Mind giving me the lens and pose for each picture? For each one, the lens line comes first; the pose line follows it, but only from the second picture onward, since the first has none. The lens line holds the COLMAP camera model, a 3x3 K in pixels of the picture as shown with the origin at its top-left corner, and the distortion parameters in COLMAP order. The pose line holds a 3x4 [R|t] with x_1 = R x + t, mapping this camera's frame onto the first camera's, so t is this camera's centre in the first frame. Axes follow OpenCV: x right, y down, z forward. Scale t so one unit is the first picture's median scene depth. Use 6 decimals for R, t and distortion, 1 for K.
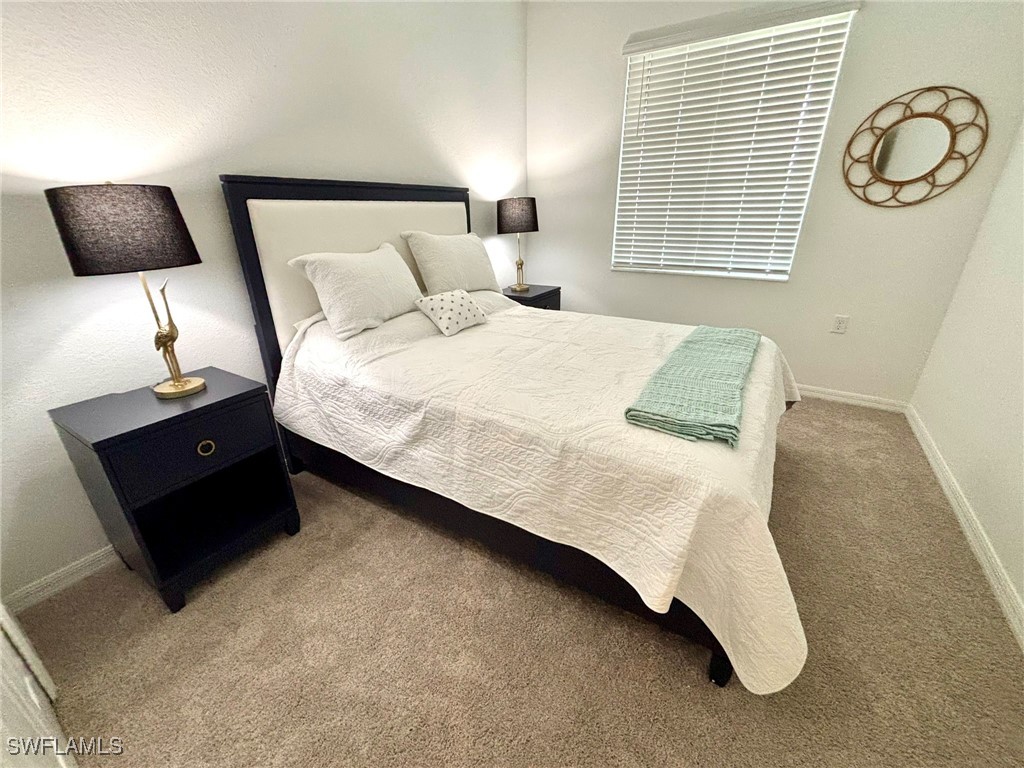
lens RADIAL K [[414.6, 0, 510.4], [0, 414.6, 382.2], [0, 0, 1]] dist [0.006445, -0.002628]
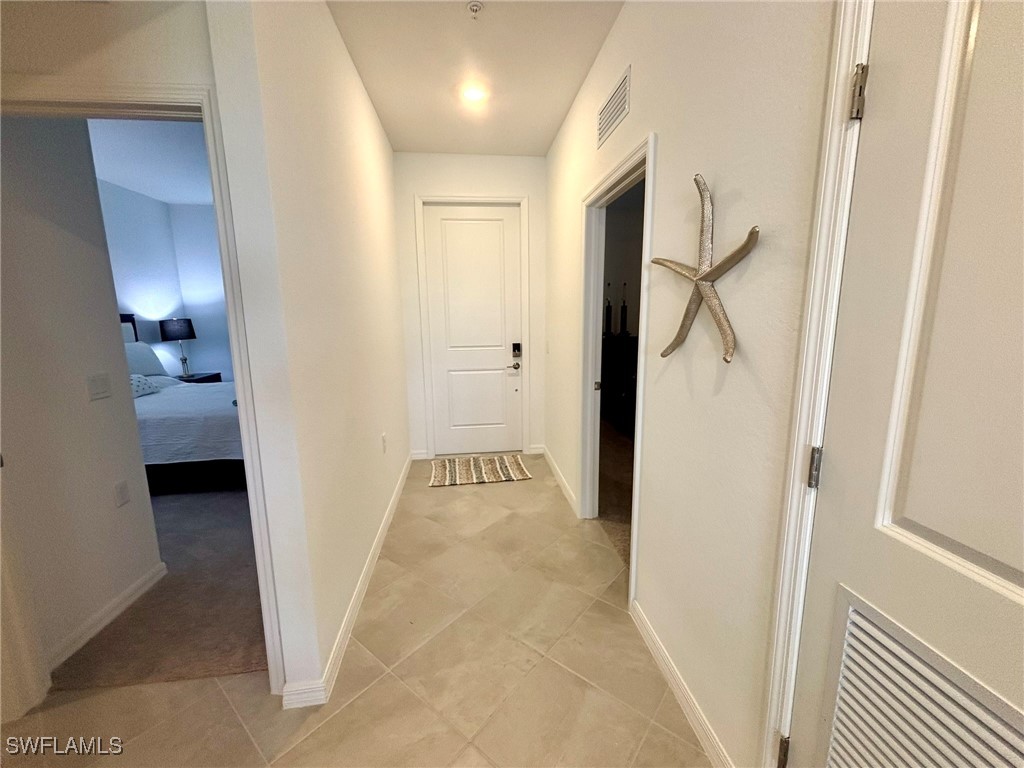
lens RADIAL K [[414.6, 0, 510.4], [0, 414.6, 382.2], [0, 0, 1]] dist [0.006445, -0.002628]
pose [[0.785922, -0.101219, 0.609985, 0.027632], [0.240110, 0.959052, -0.150222, 0.323922], [-0.569802, 0.264526, 0.778043, -0.878482]]
